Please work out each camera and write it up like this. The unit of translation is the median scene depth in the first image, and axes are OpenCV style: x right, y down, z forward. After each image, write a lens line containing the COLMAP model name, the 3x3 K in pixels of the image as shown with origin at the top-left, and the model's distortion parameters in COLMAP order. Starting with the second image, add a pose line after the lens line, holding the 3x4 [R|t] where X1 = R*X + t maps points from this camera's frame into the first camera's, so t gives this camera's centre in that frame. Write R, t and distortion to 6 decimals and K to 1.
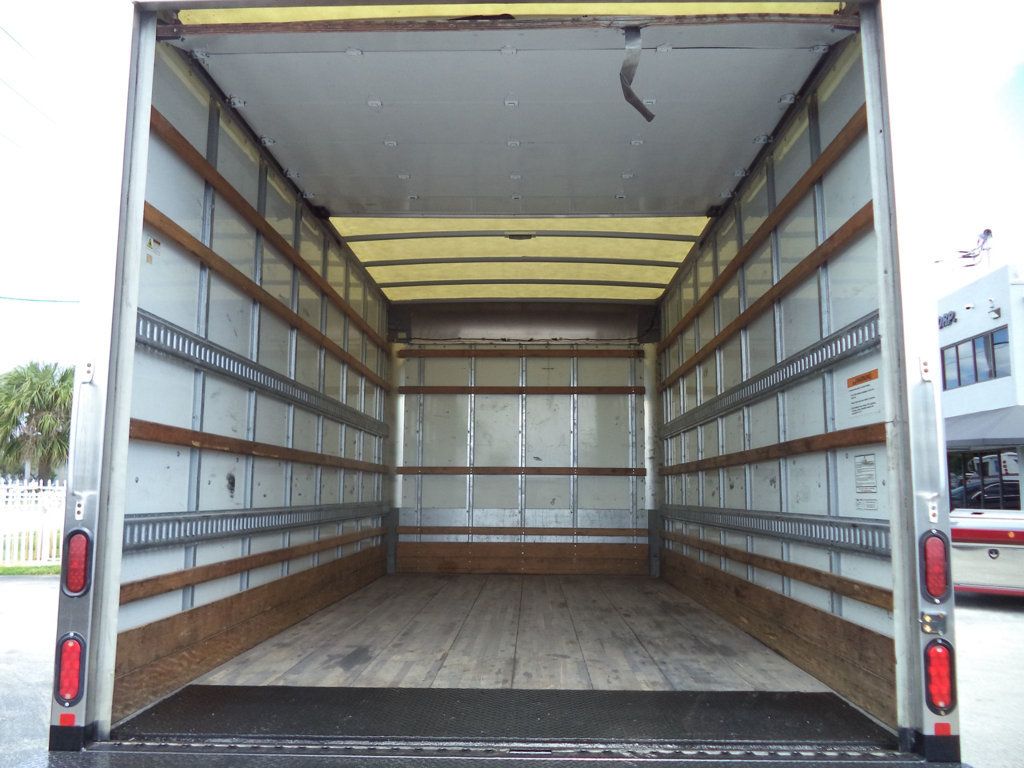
lens RADIAL K [[826.0, 0, 529.1], [0, 826.0, 381.3], [0, 0, 1]] dist [-0.008697, -0.024897]
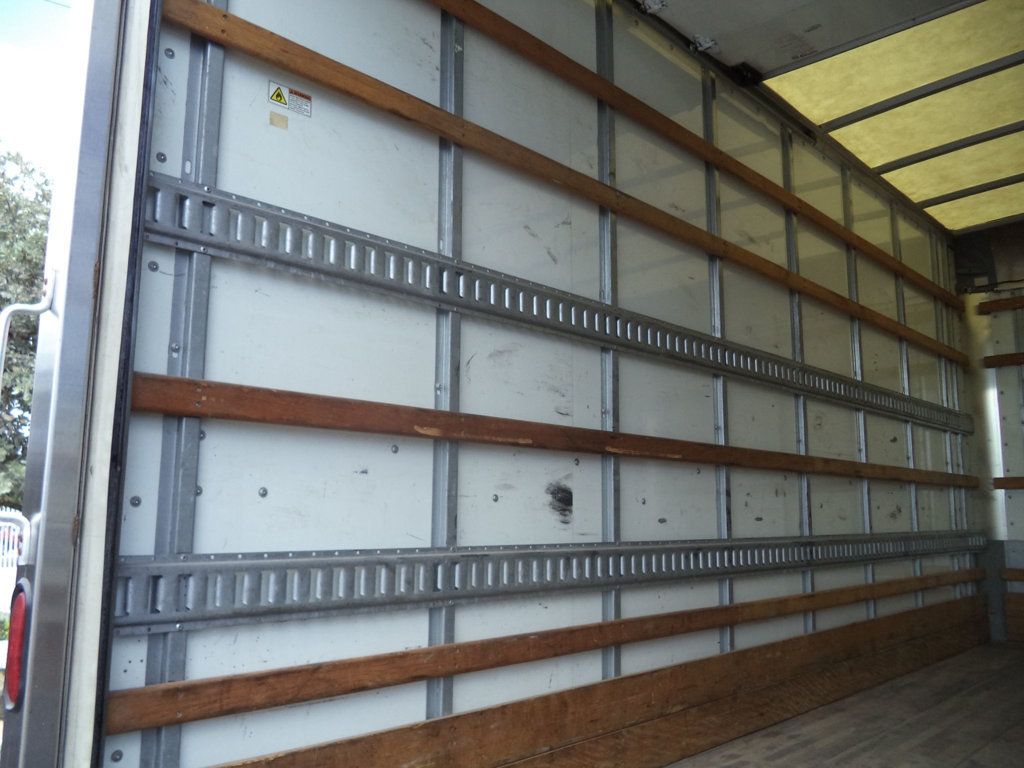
lens RADIAL K [[833.1, 0, 512.0], [0, 833.1, 384.0], [0, 0, 1]] dist [-0.023703, -0.000628]
pose [[0.725522, -0.101135, -0.680727, 0.029455], [0.084983, 0.994738, -0.057212, 0.055744], [0.682932, -0.016342, 0.730299, 0.418471]]
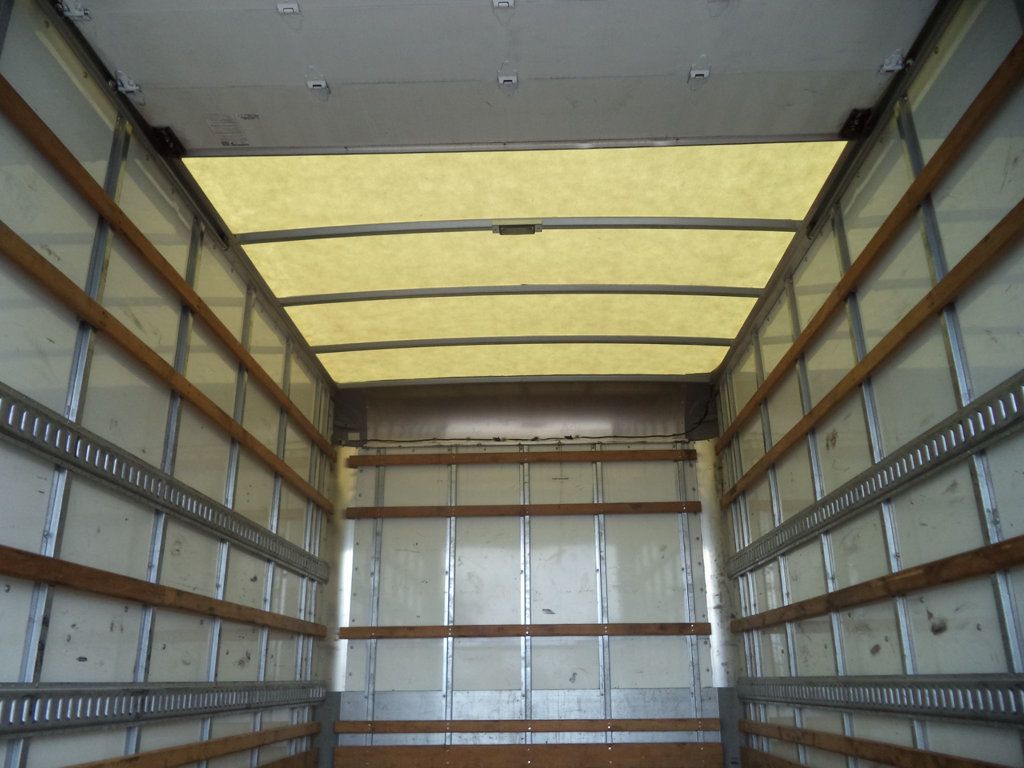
lens RADIAL K [[826.0, 0, 529.1], [0, 826.0, 381.3], [0, 0, 1]] dist [-0.008697, -0.024897]
pose [[0.999840, -0.017834, 0.001619, -0.005575], [0.017778, 0.977622, -0.209618, 0.083611], [0.002156, 0.209613, 0.977782, 0.493605]]
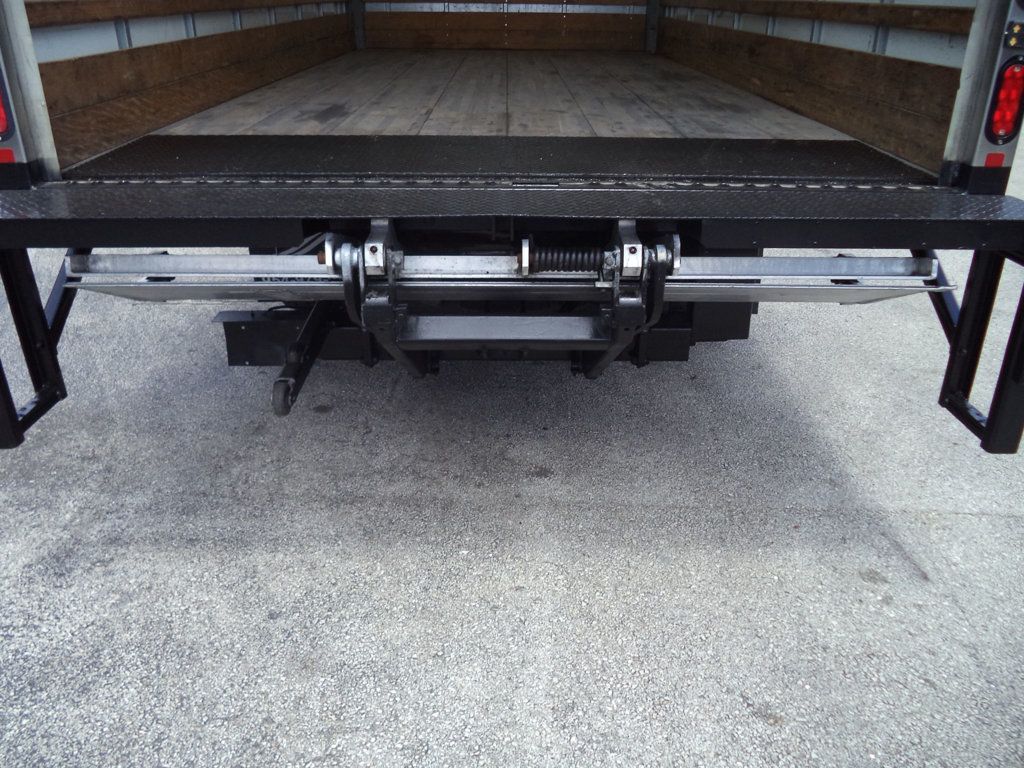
lens RADIAL K [[827.2, 0, 525.4], [0, 827.2, 376.1], [0, 0, 1]] dist [-0.010059, -0.006051]
pose [[0.999719, -0.009099, 0.021882, -0.015465], [-0.004245, 0.839664, 0.543090, 0.066126], [-0.023315, -0.543030, 0.839389, 0.061528]]
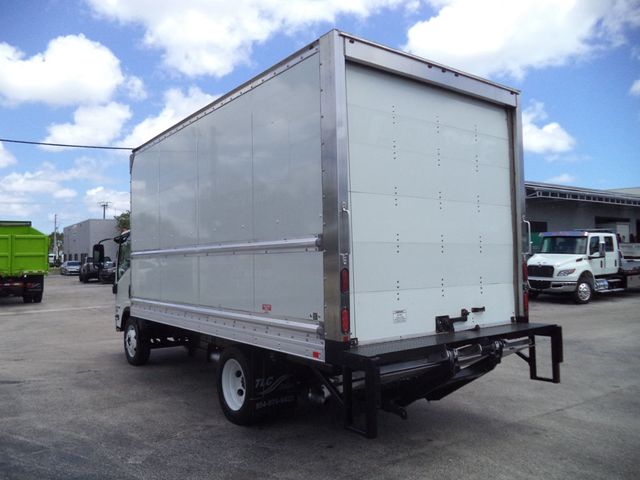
lens RADIAL K [[509.6, 0, 321.1], [0, 509.6, 235.9], [0, 0, 1]] dist [-0.023700, -0.001301]
pose [[0.791138, 0.013547, 0.611487, -0.821917], [-0.062850, 0.996263, 0.059244, -0.009809], [-0.608399, -0.085302, 0.789033, -0.118373]]
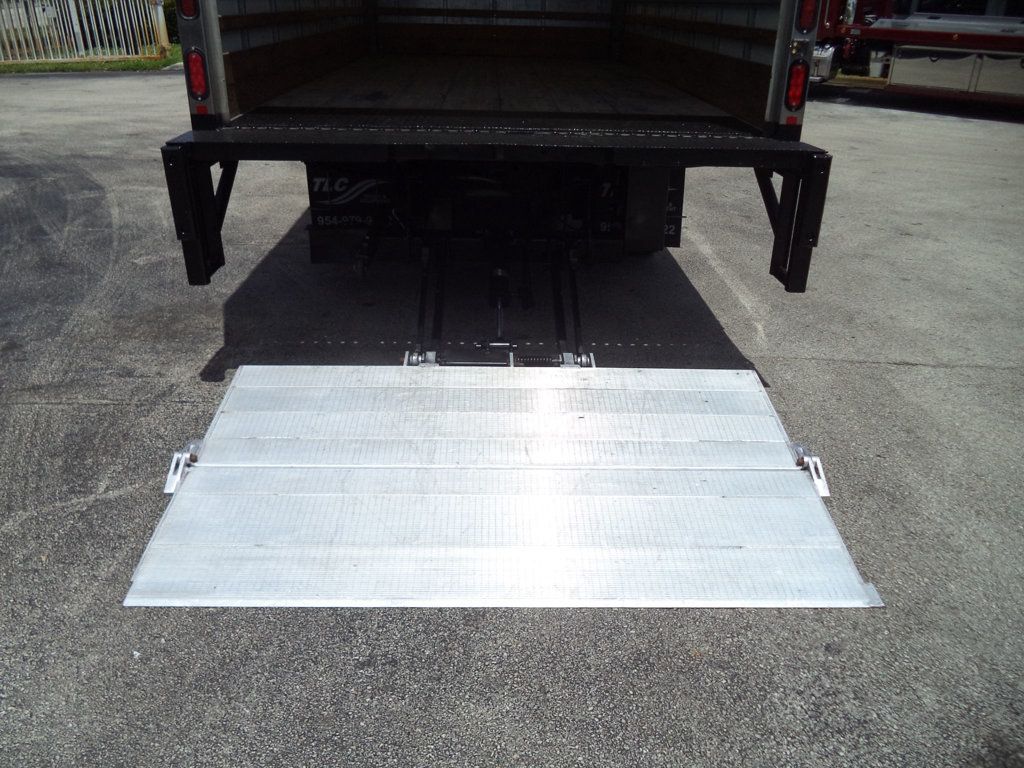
lens RADIAL K [[826.0, 0, 529.1], [0, 826.0, 381.3], [0, 0, 1]] dist [-0.008697, -0.024897]
pose [[0.998789, -0.004732, 0.048974, -0.028431], [-0.022440, 0.841999, 0.539012, 0.009319], [-0.043786, -0.539458, 0.840873, -0.255910]]
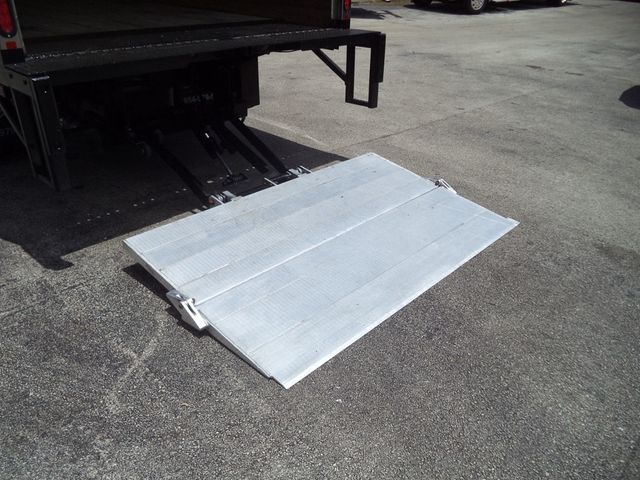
lens RADIAL K [[509.6, 0, 321.1], [0, 509.6, 235.9], [0, 0, 1]] dist [-0.023700, -0.001301]
pose [[0.679070, -0.339759, 0.650713, -0.465940], [-0.123792, 0.820744, 0.557724, 0.038098], [-0.723560, -0.459286, 0.515283, -0.090094]]
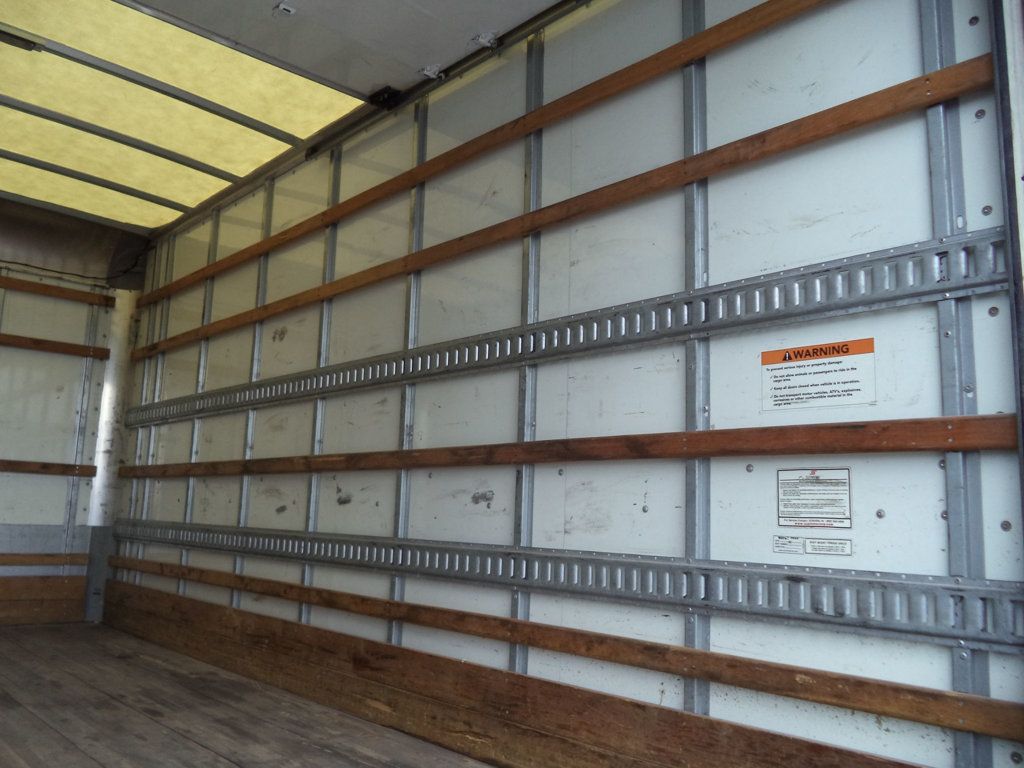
lens RADIAL K [[815.3, 0, 513.8], [0, 815.3, 377.4], [0, 0, 1]] dist [-0.023700, -0.001301]
pose [[0.717852, 0.126221, 0.684658, -0.132843], [-0.116076, 0.991362, -0.061061, 0.053524], [-0.686451, -0.035640, 0.726302, 0.440610]]
